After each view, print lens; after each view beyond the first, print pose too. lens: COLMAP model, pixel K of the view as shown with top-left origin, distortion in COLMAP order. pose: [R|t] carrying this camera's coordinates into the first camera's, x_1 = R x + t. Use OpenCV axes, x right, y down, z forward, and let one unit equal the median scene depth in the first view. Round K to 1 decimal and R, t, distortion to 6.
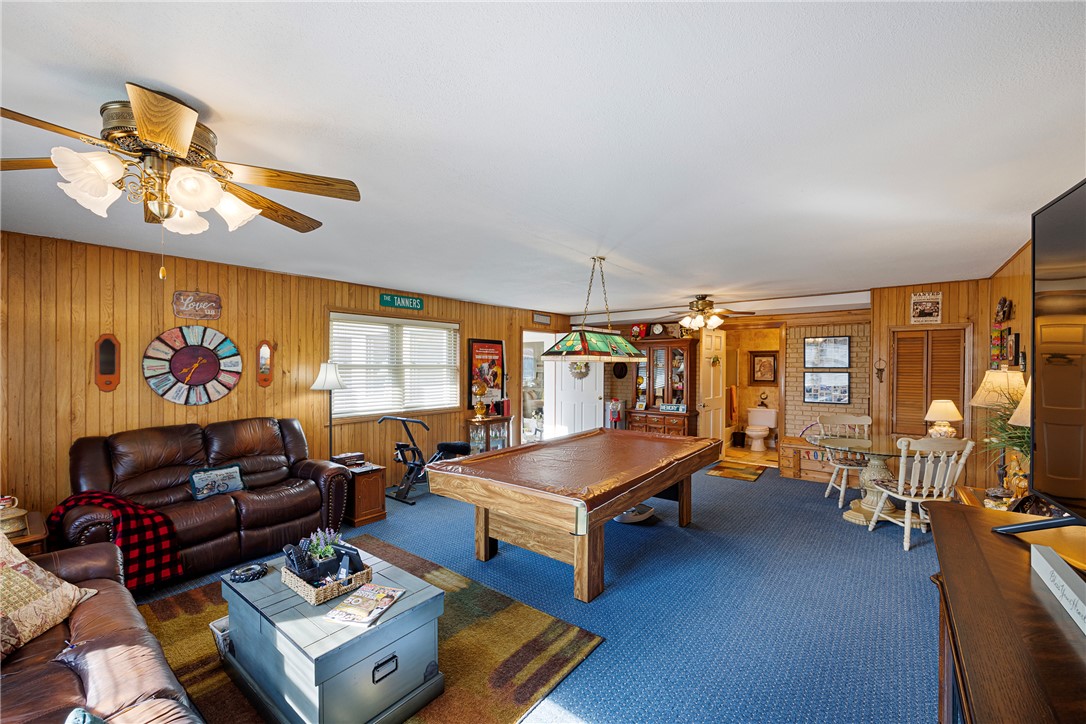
lens RADIAL K [[440.1, 0, 545.9], [0, 440.1, 368.2], [0, 0, 1]] dist [0.000651, 0.000002]
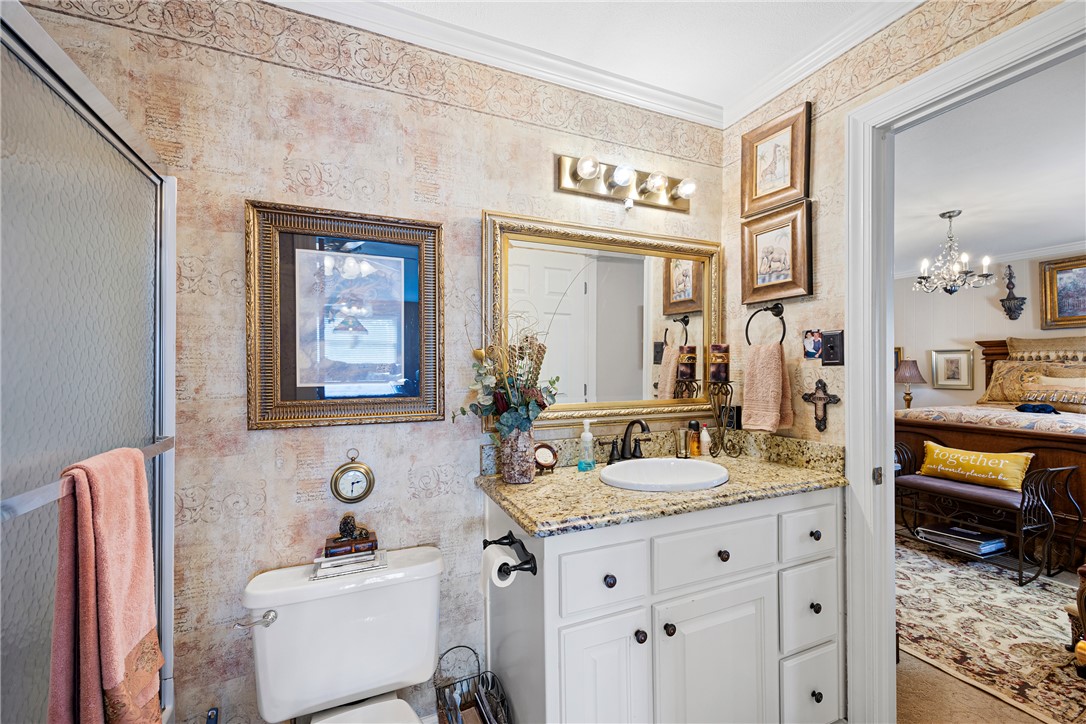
lens RADIAL K [[440.1, 0, 543.9], [0, 440.1, 364.2], [0, 0, 1]] dist [0.000651, 0.000002]
pose [[0.470468, -0.009661, 0.882364, 0.378415], [0.009795, 0.999936, 0.005726, 0.016995], [-0.882363, 0.005949, 0.470532, 0.849790]]
